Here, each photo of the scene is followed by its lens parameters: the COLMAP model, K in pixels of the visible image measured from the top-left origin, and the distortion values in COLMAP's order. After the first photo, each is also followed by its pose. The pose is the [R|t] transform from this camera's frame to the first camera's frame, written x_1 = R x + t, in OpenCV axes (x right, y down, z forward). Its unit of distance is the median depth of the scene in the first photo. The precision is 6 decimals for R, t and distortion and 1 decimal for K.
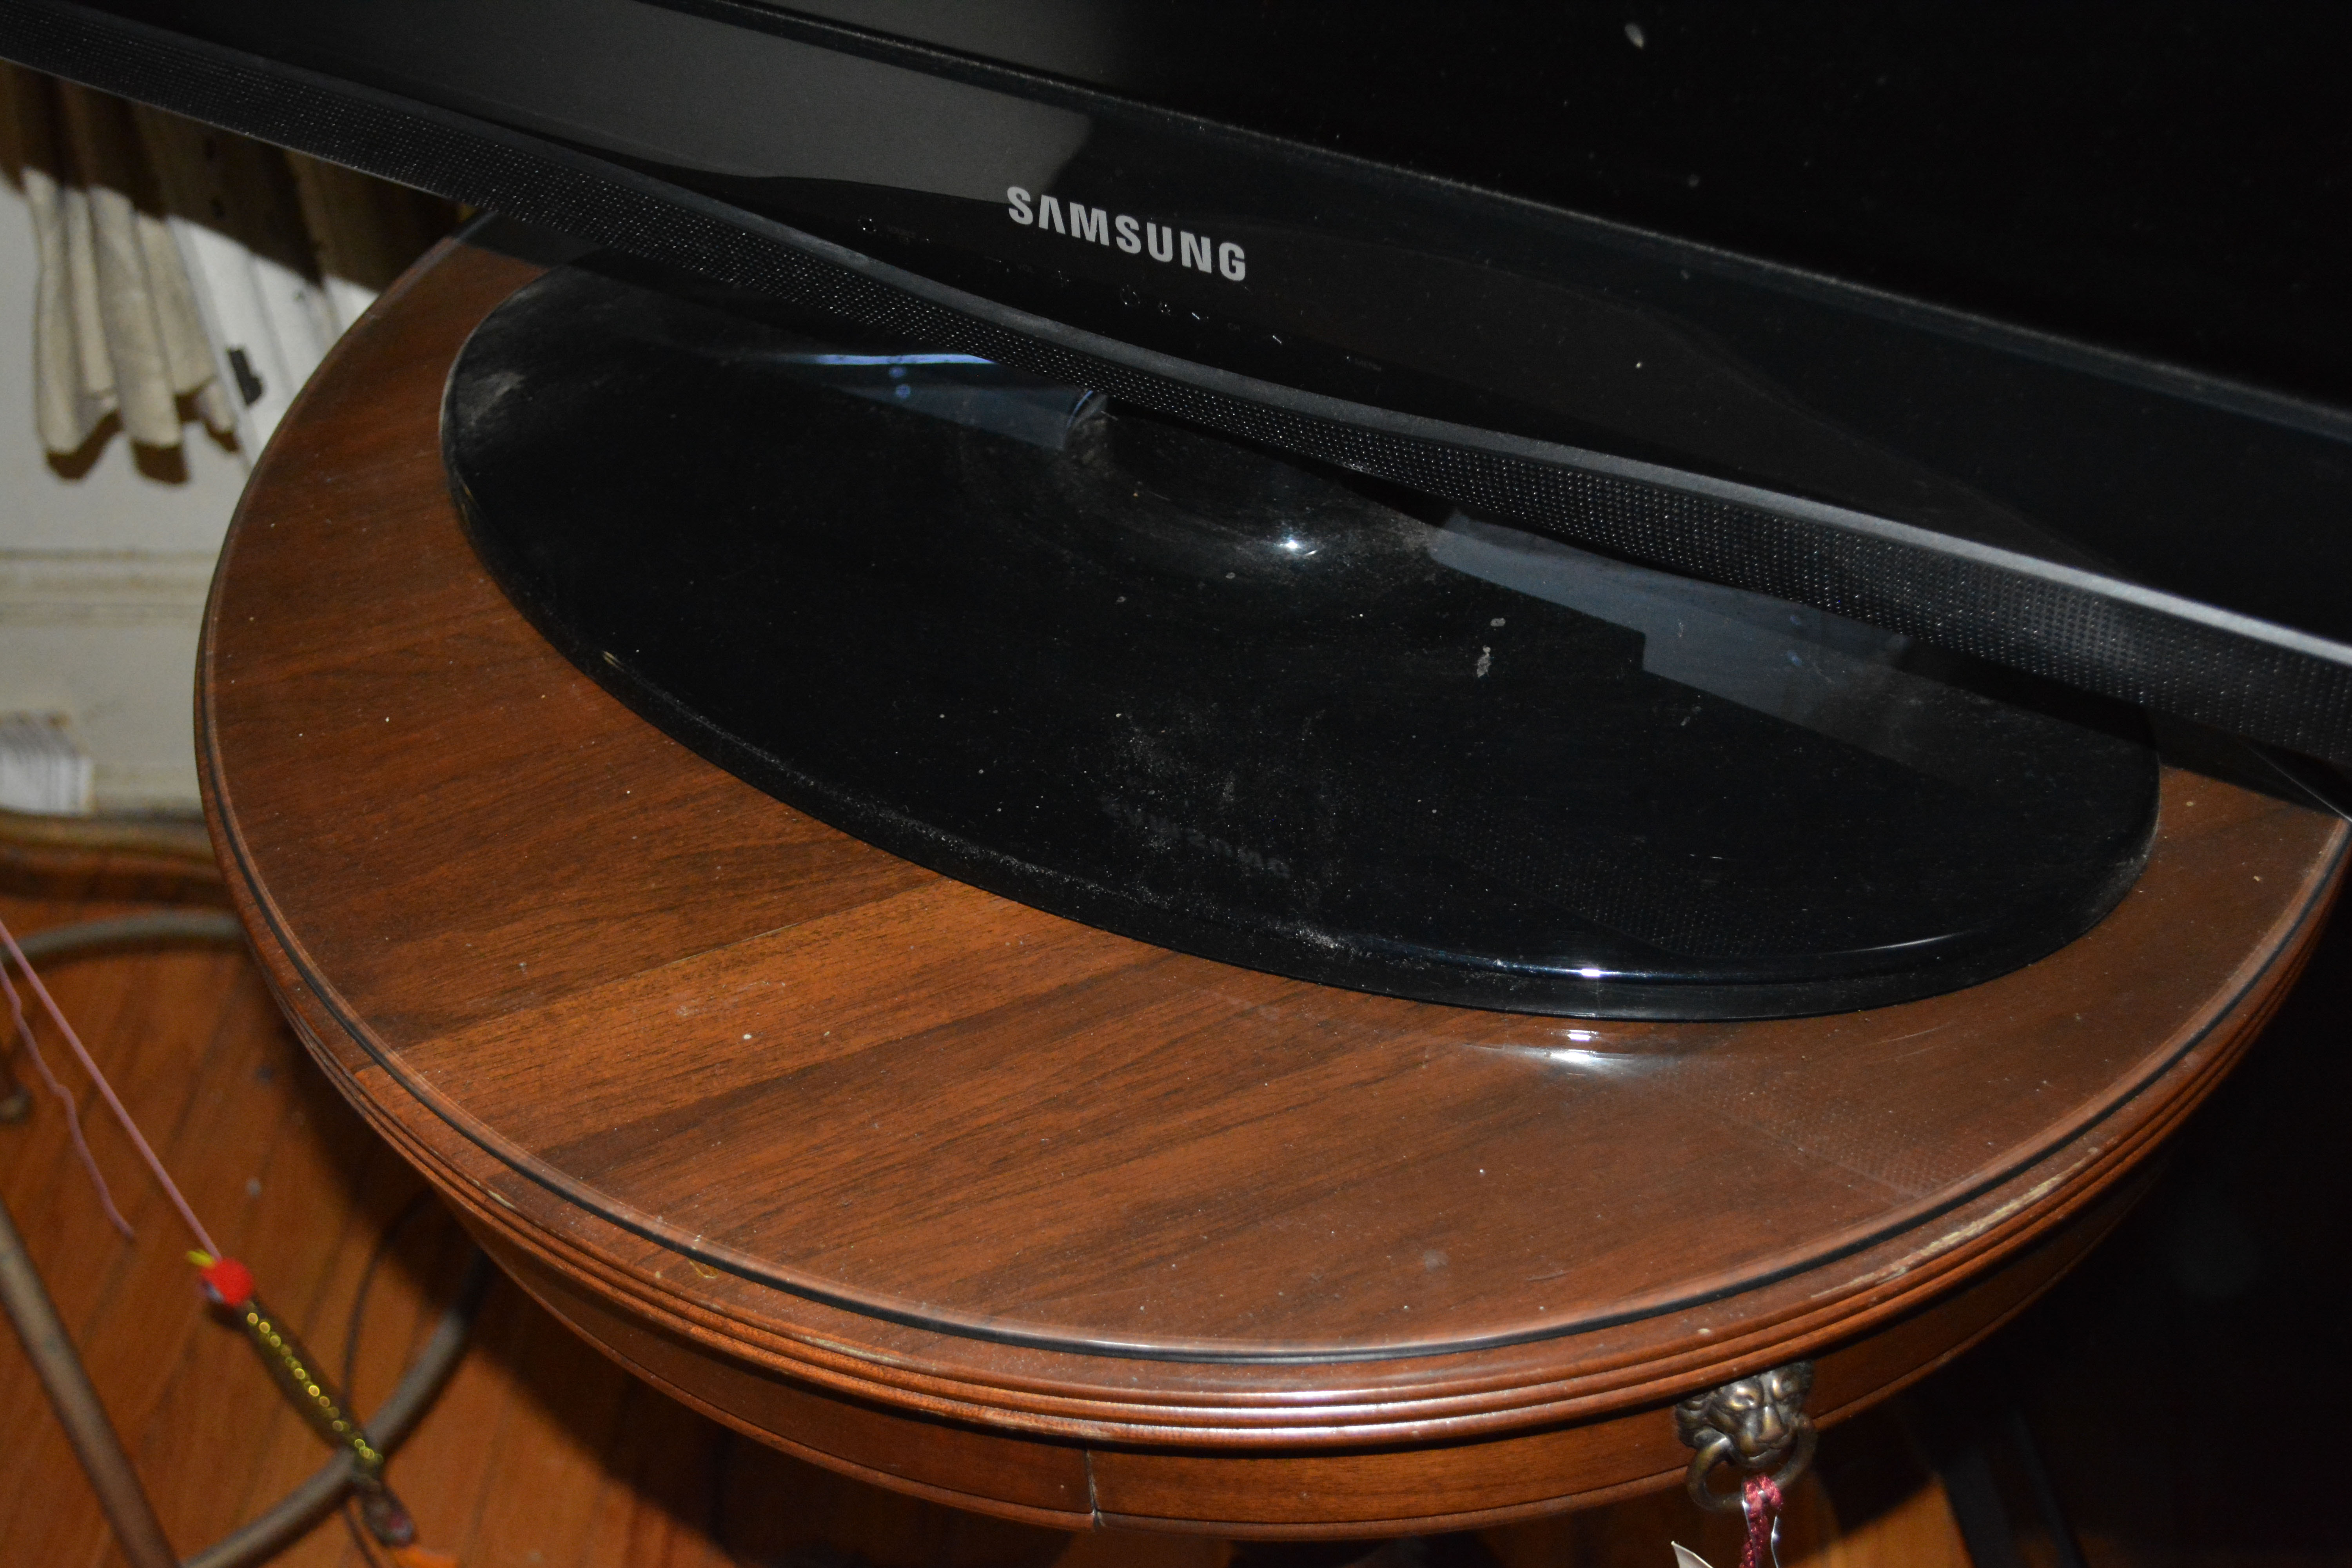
lens RADIAL K [[2083.8, 0, 1174.5], [0, 2083.8, 779.9], [0, 0, 1]] dist [-0.018233, -0.004676]
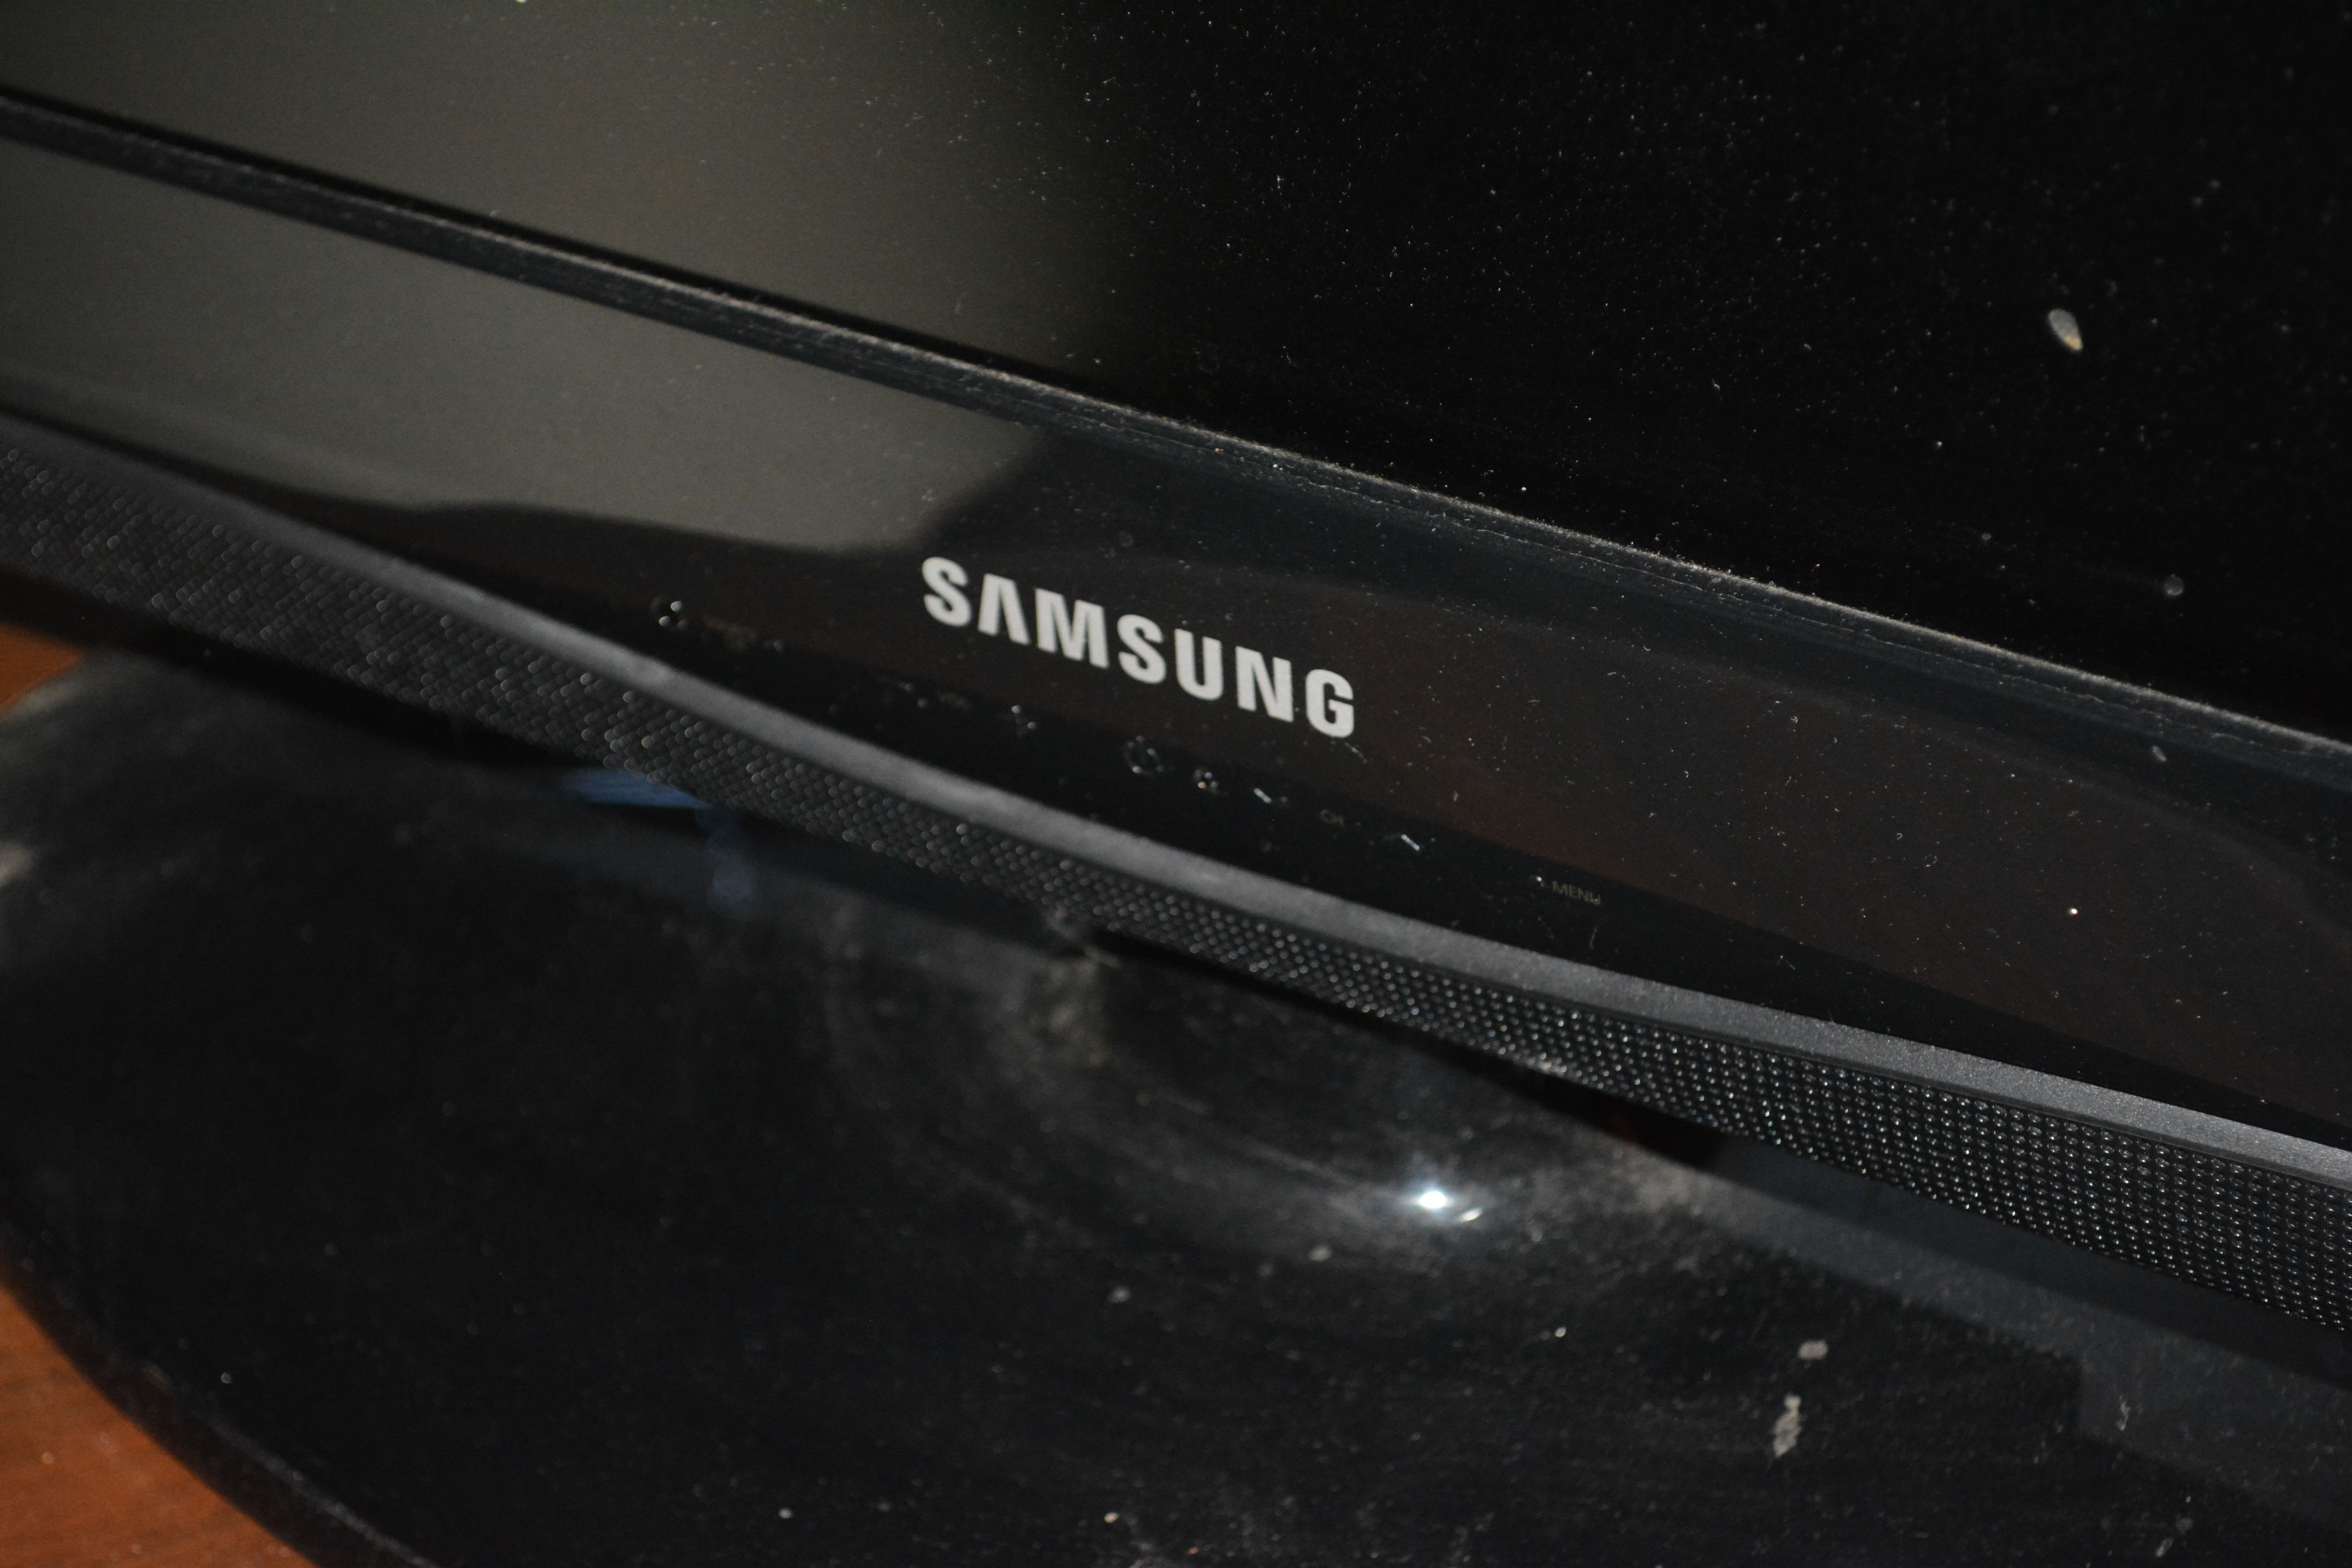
lens RADIAL K [[3683.4, 0, 1176.3], [0, 3683.4, 786.6], [0, 0, 1]] dist [0.030242, 0.000000]
pose [[0.999911, 0.012216, -0.005329, -0.007422], [-0.012623, 0.996336, -0.084583, -0.142595], [0.004276, 0.084643, 0.996402, 0.030194]]
